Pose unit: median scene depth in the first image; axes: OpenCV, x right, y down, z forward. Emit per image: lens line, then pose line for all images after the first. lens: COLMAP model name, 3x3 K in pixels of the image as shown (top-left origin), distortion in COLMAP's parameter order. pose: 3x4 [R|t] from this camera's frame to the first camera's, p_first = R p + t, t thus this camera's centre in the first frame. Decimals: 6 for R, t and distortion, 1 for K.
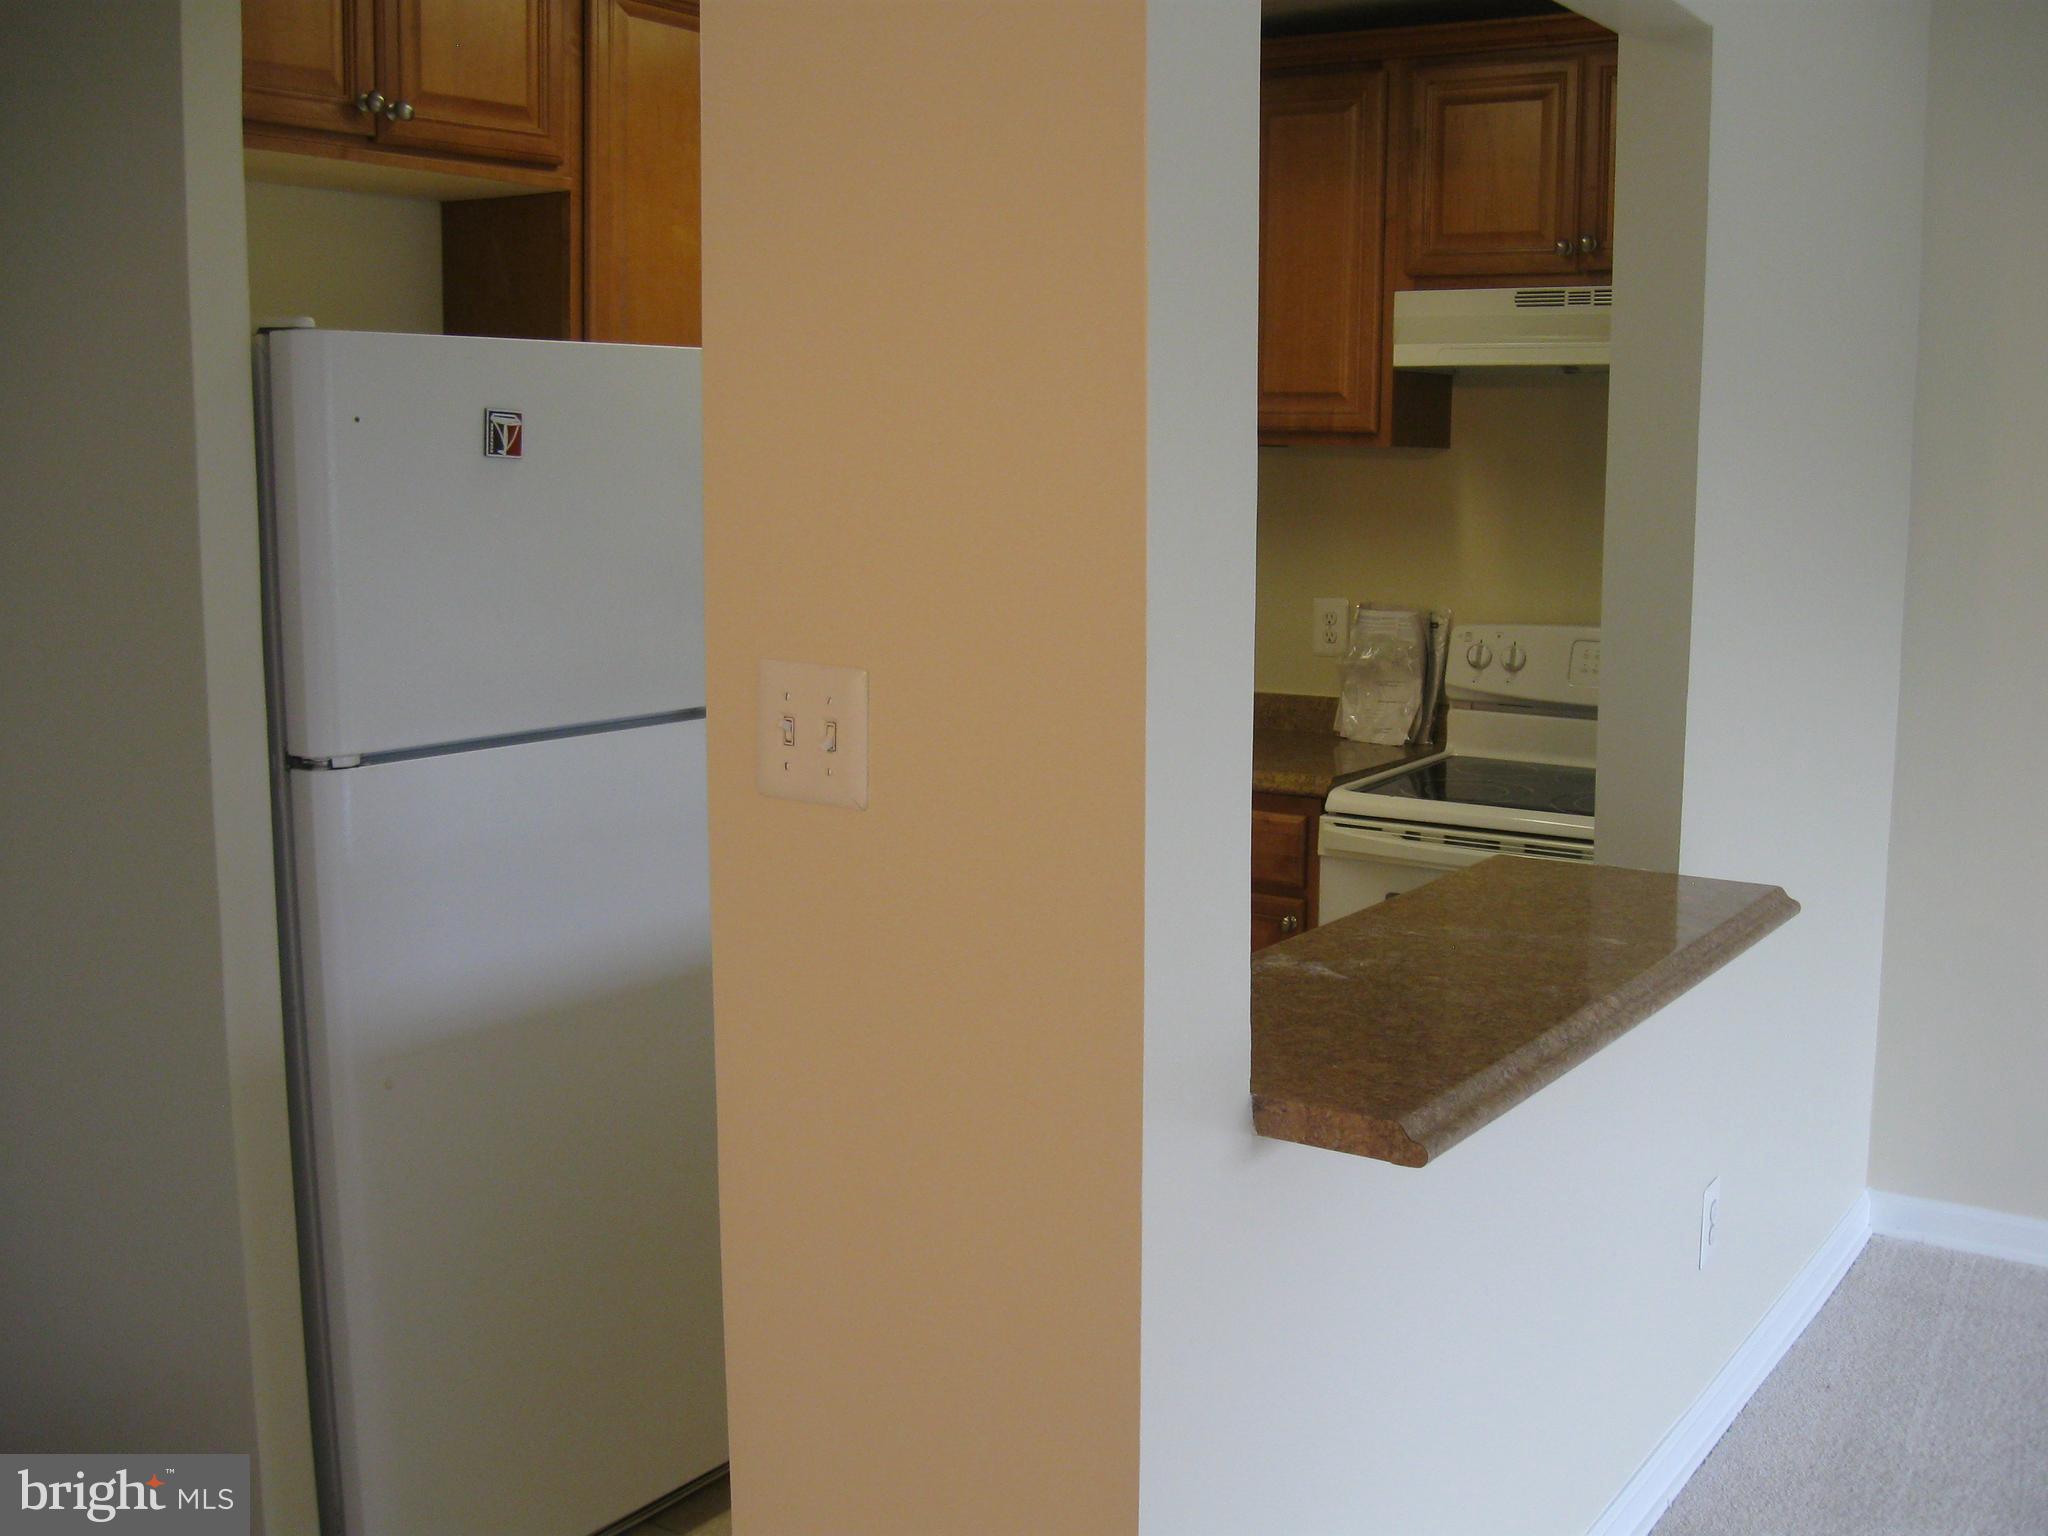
lens RADIAL K [[2141.8, 0, 1025.5], [0, 2141.8, 794.8], [0, 0, 1]] dist [-0.163117, 0.105290]
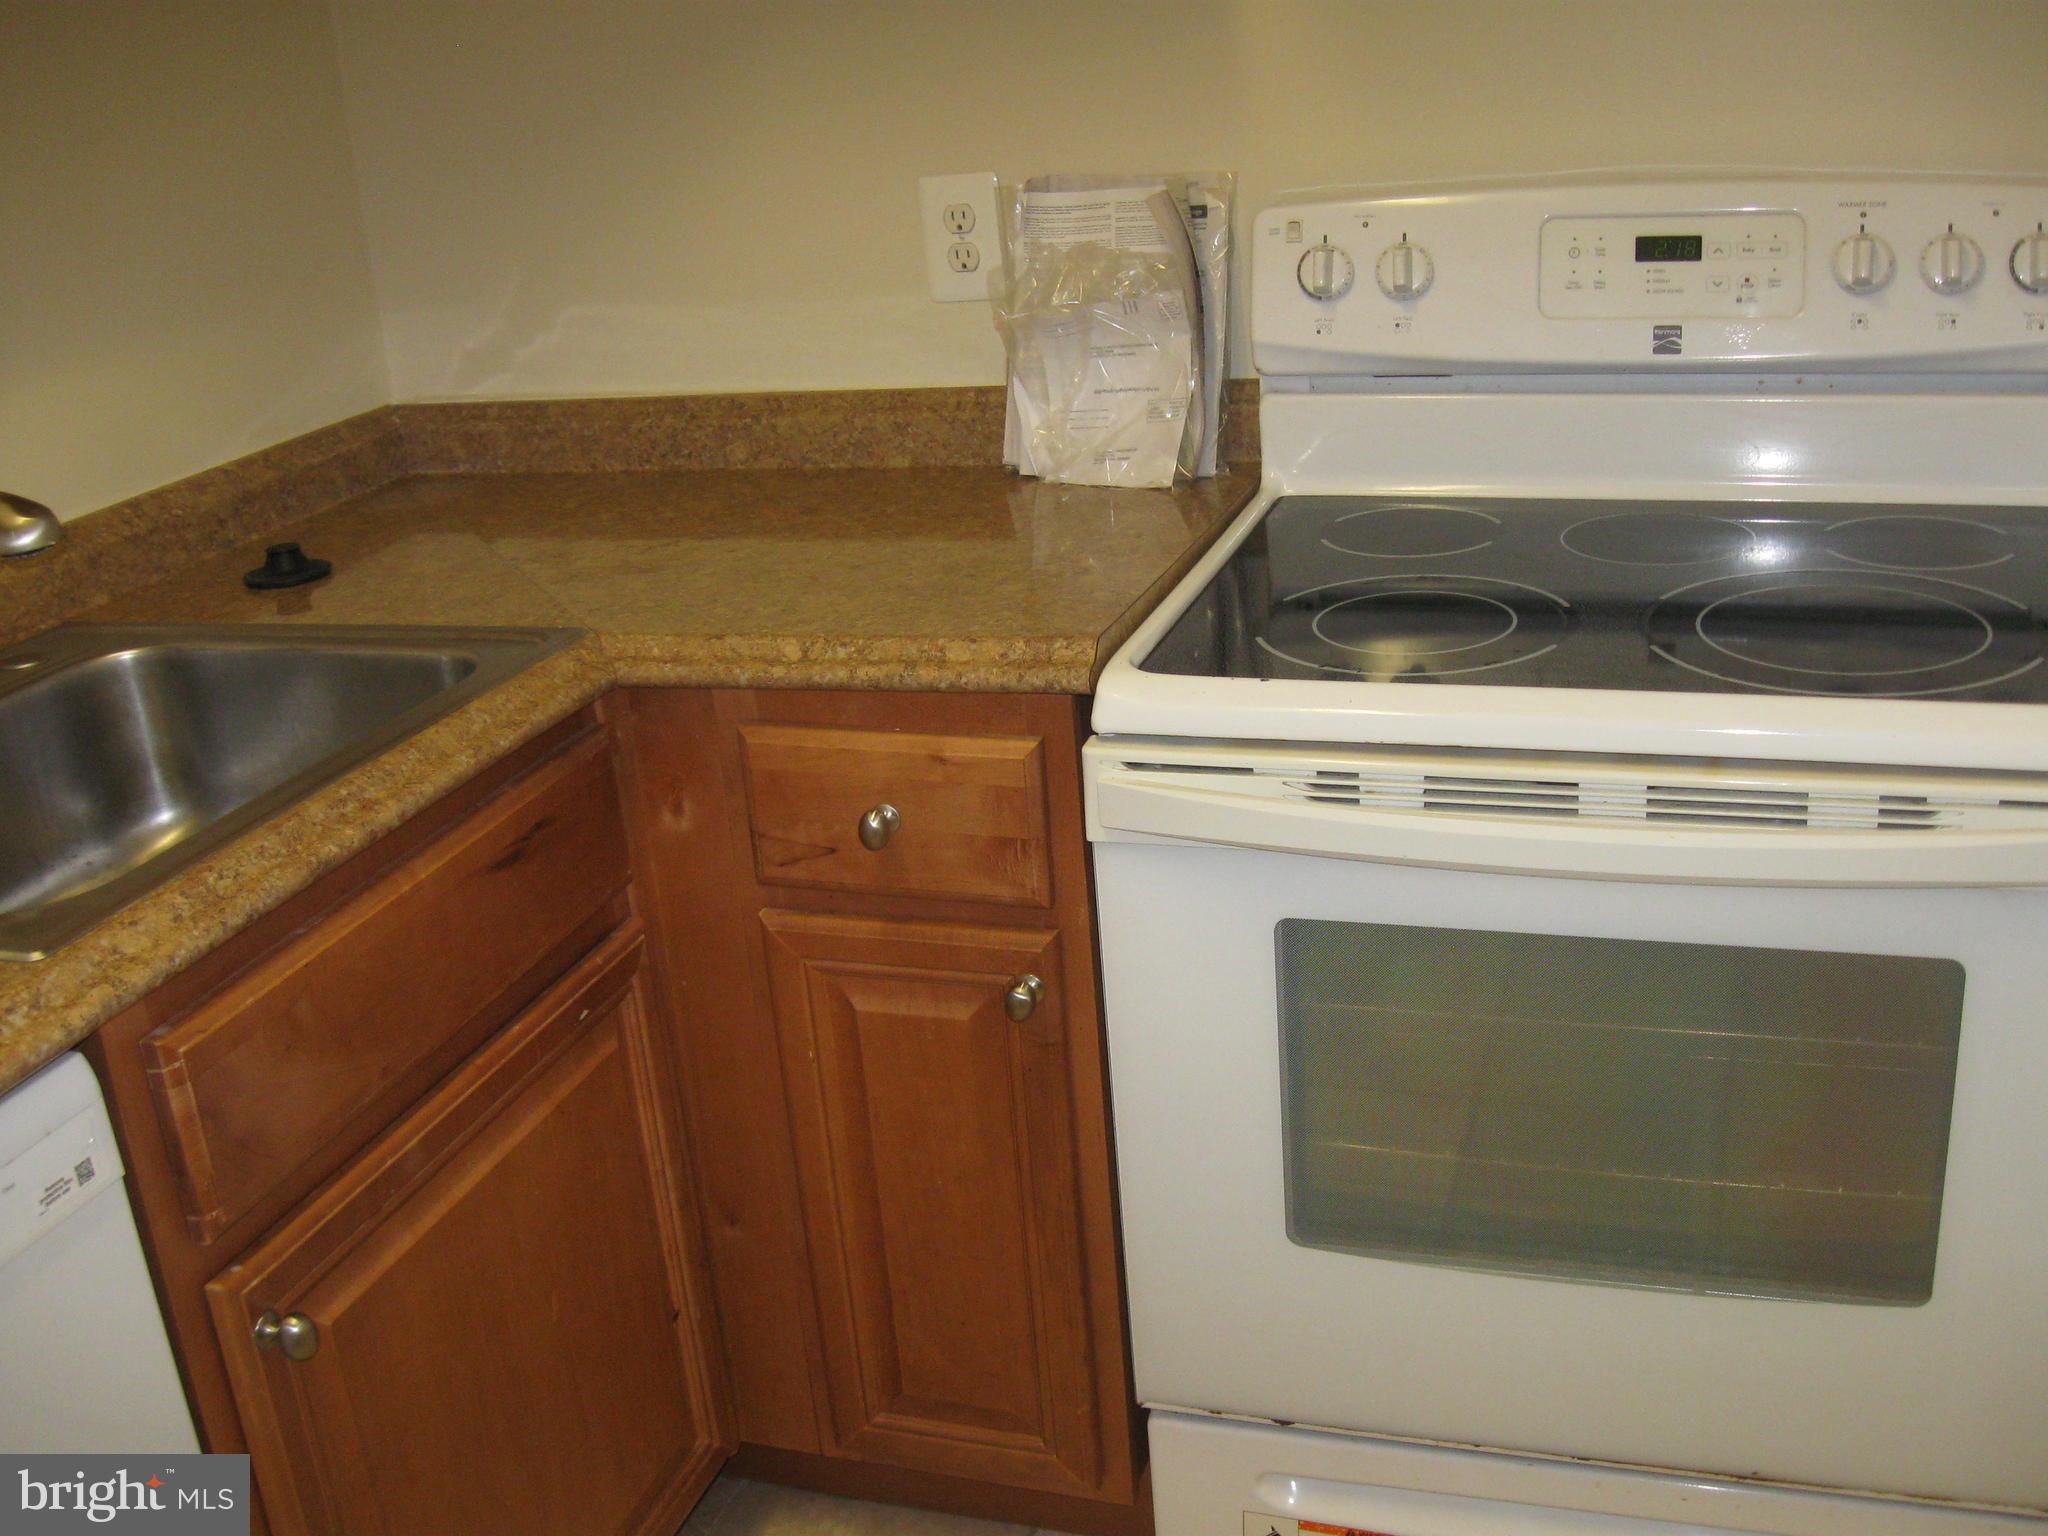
lens RADIAL K [[2141.8, 0, 1025.5], [0, 2141.8, 794.8], [0, 0, 1]] dist [-0.163117, 0.105290]
pose [[0.960241, -0.171792, 0.220056, 0.035827], [0.125015, 0.969401, 0.211267, -0.060712], [-0.249616, -0.175357, 0.952335, 0.571722]]
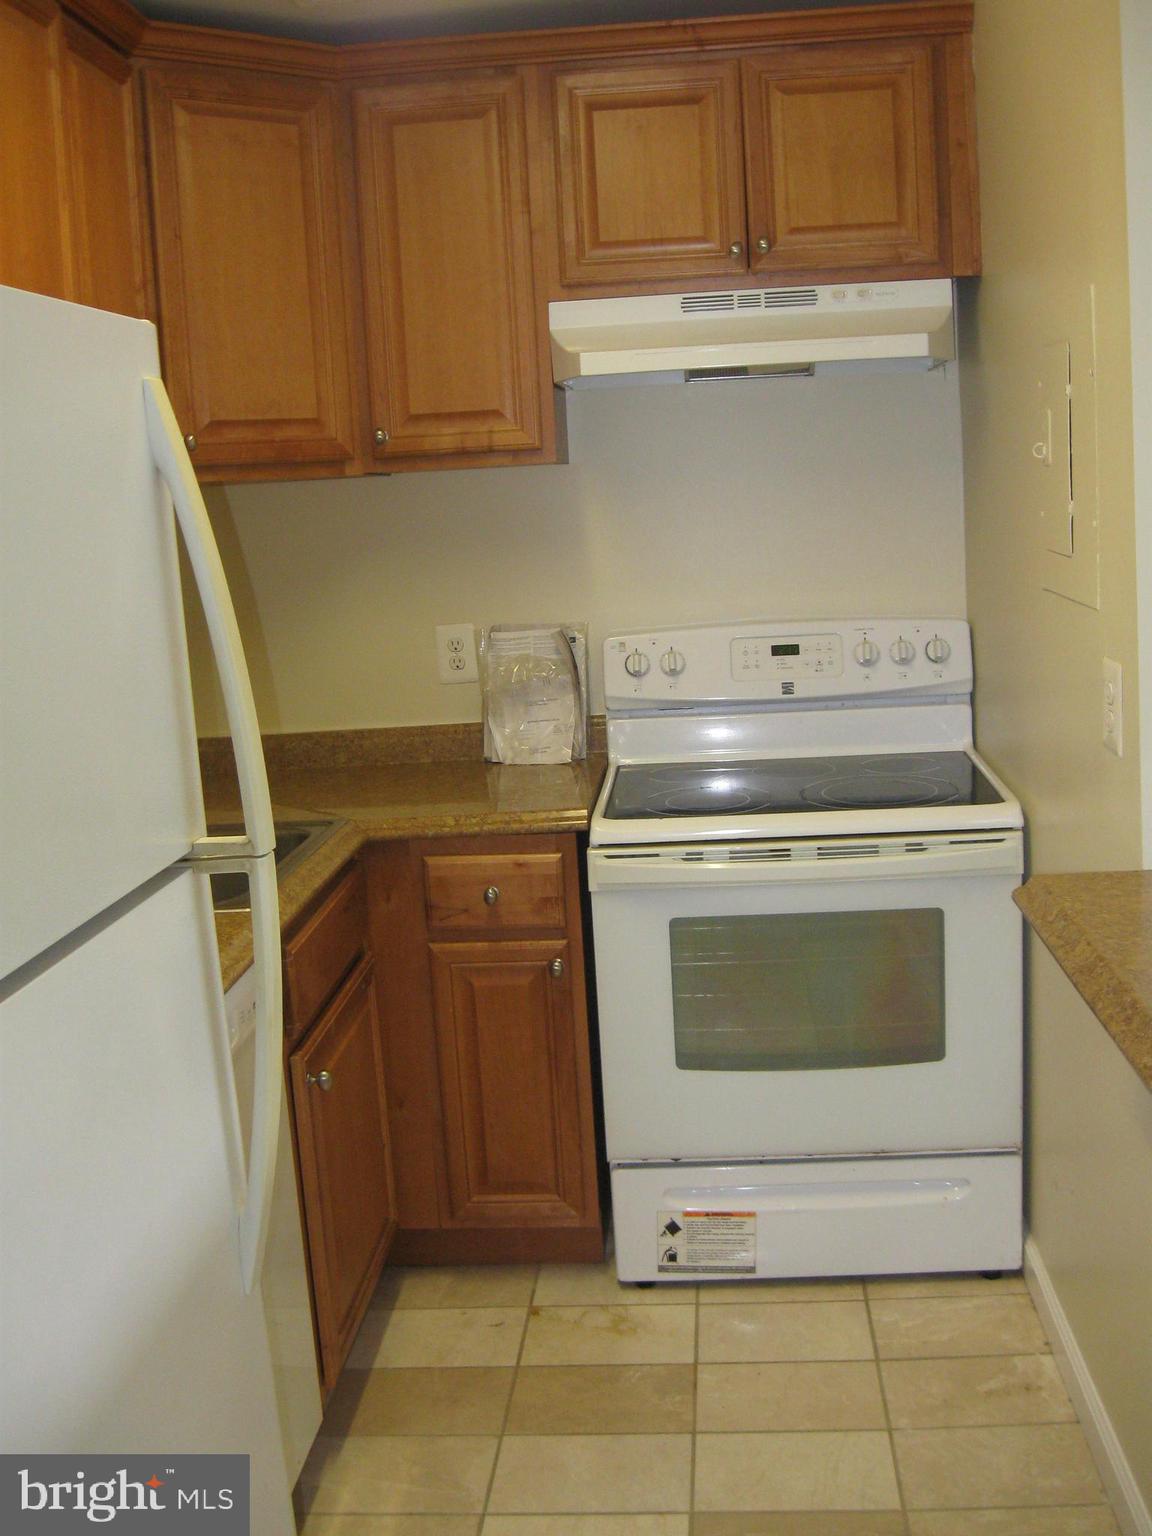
lens RADIAL K [[1606.4, 0, 576.0], [0, 1606.4, 768.0], [0, 0, 1]] dist [-0.163117, 0.105290]
pose [[0.866391, -0.141636, 0.478860, -0.185121], [0.141053, 0.989295, 0.037406, -0.049330], [-0.479032, 0.035137, 0.877094, 0.344394]]
